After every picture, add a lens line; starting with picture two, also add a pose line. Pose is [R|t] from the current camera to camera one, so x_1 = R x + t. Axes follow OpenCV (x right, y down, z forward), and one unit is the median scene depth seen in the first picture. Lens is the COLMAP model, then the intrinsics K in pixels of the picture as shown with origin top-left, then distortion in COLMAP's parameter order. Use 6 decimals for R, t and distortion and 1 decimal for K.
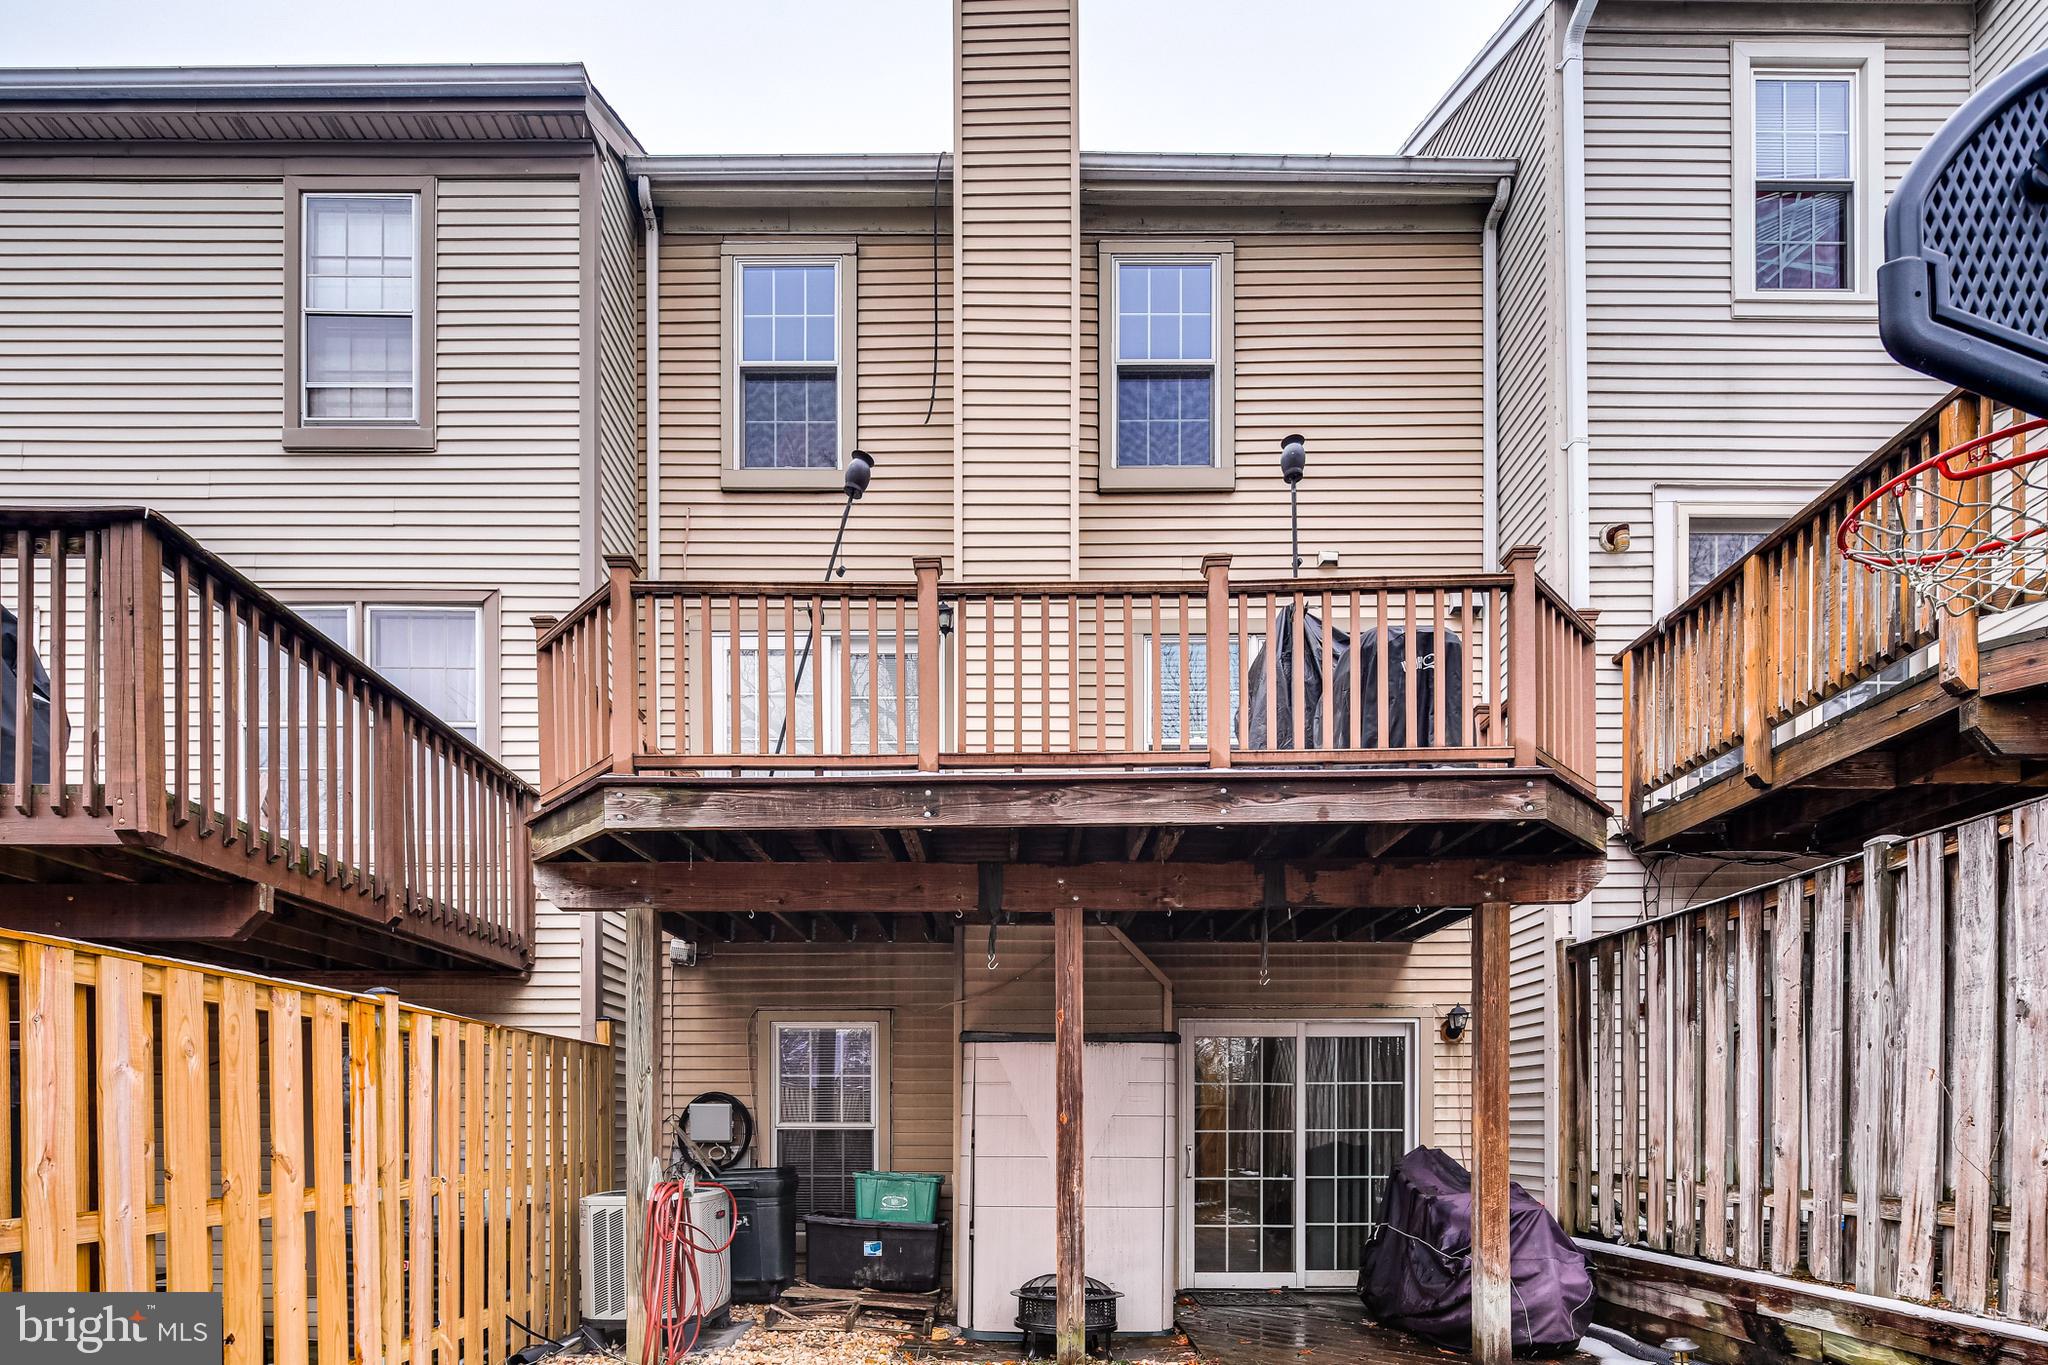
lens RADIAL K [[1002.1, 0, 999.7], [0, 1002.1, 685.0], [0, 0, 1]] dist [-0.006721, -0.000954]
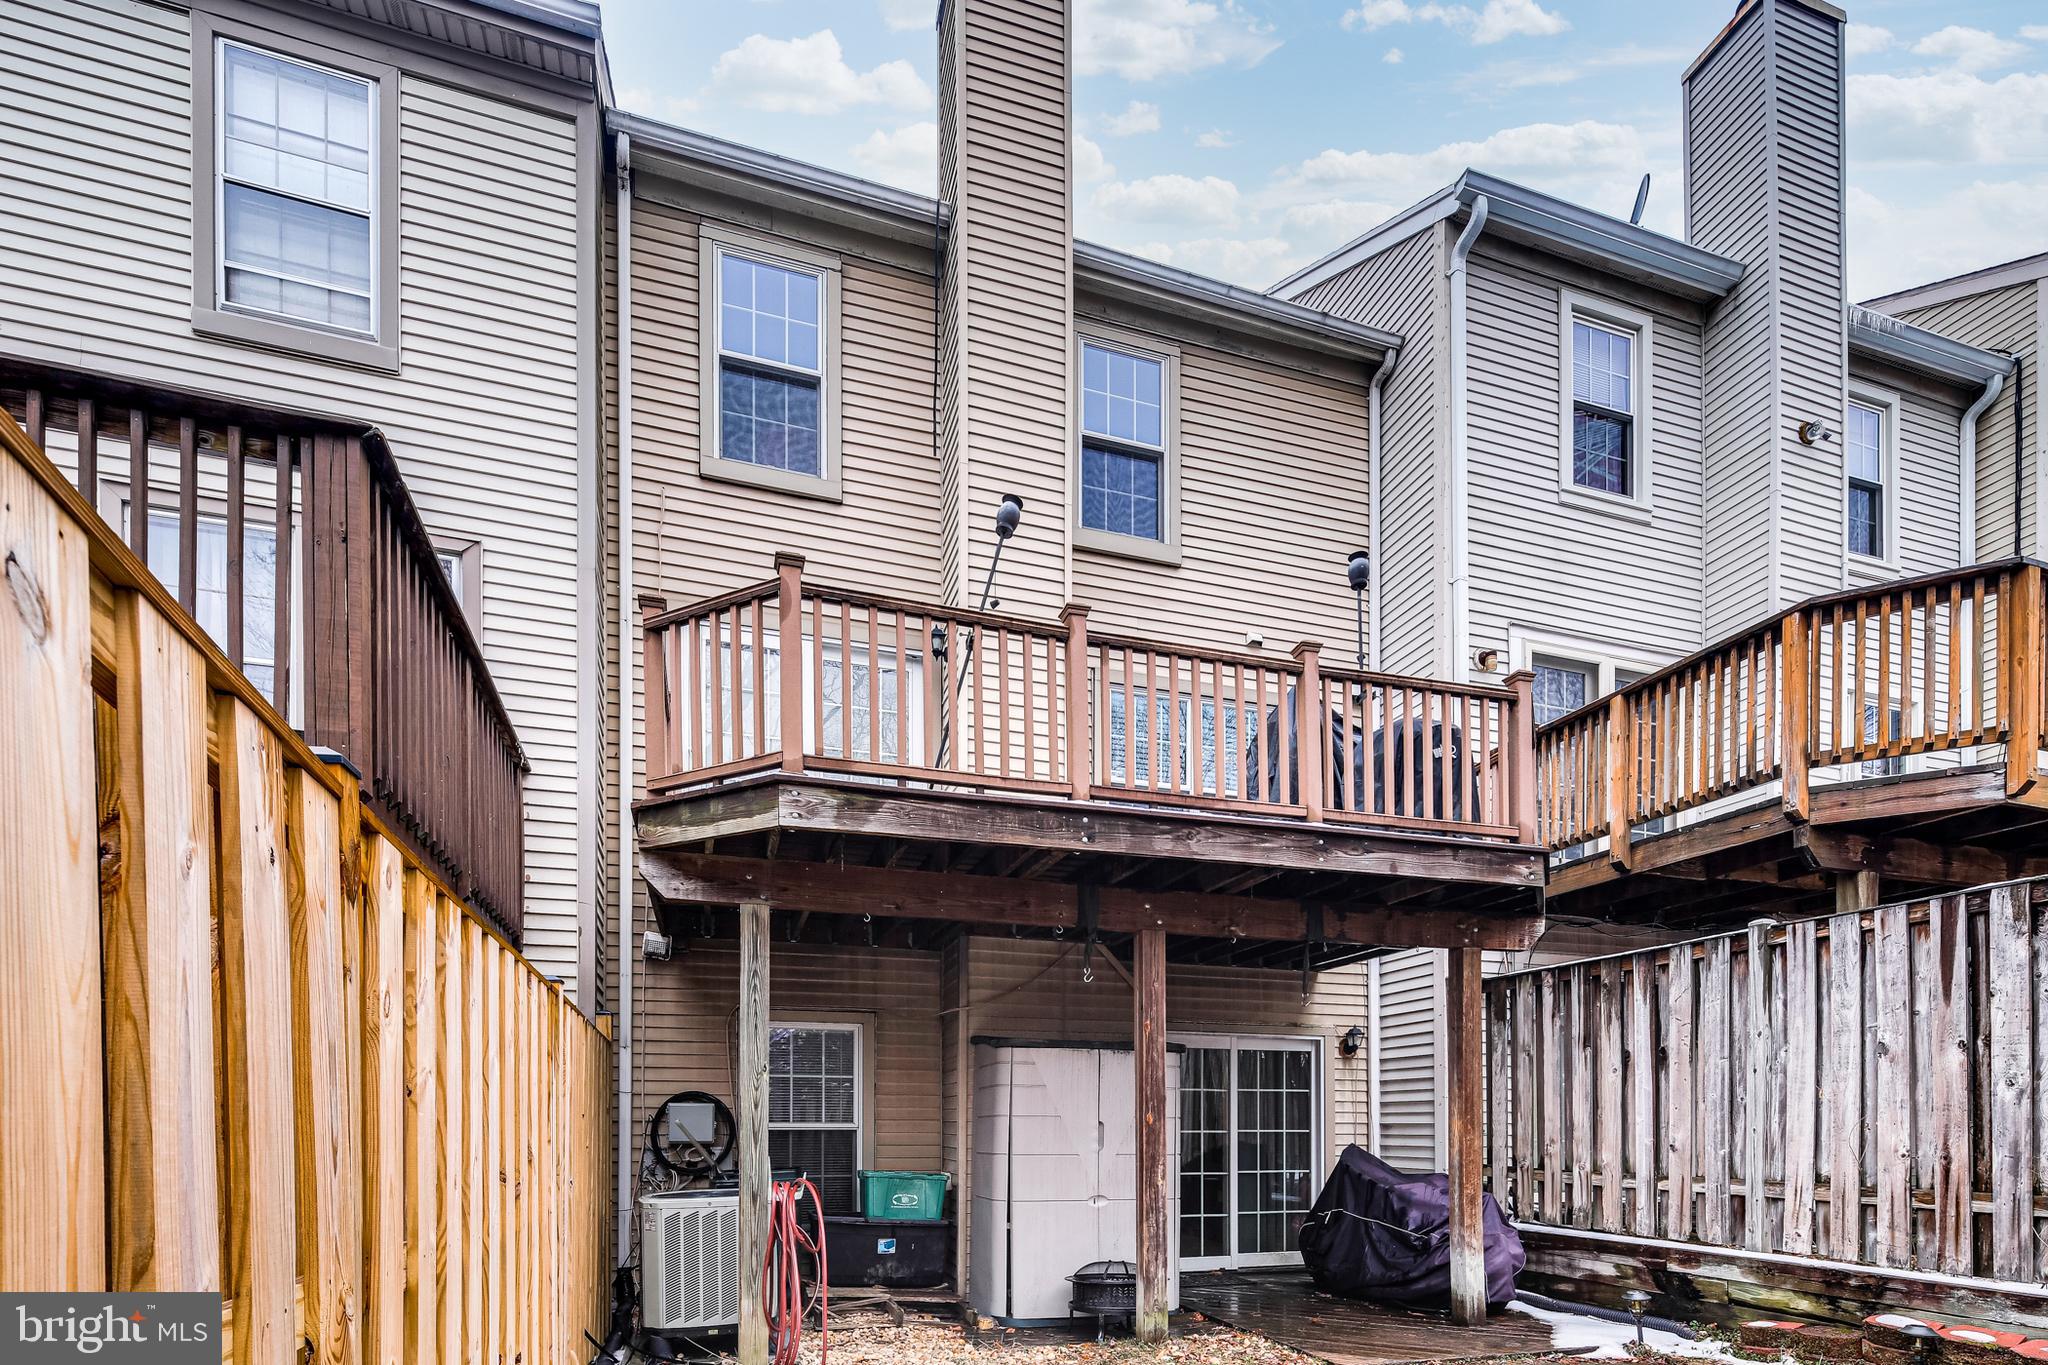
lens RADIAL K [[956.4, 0, 1024.0], [0, 956.4, 682.5], [0, 0, 1]] dist [0.004566, -0.000251]
pose [[0.948791, 0.134480, 0.285853, -0.369616], [-0.128363, 0.990915, -0.040120, 0.006647], [-0.288651, 0.001373, 0.957433, 0.007414]]
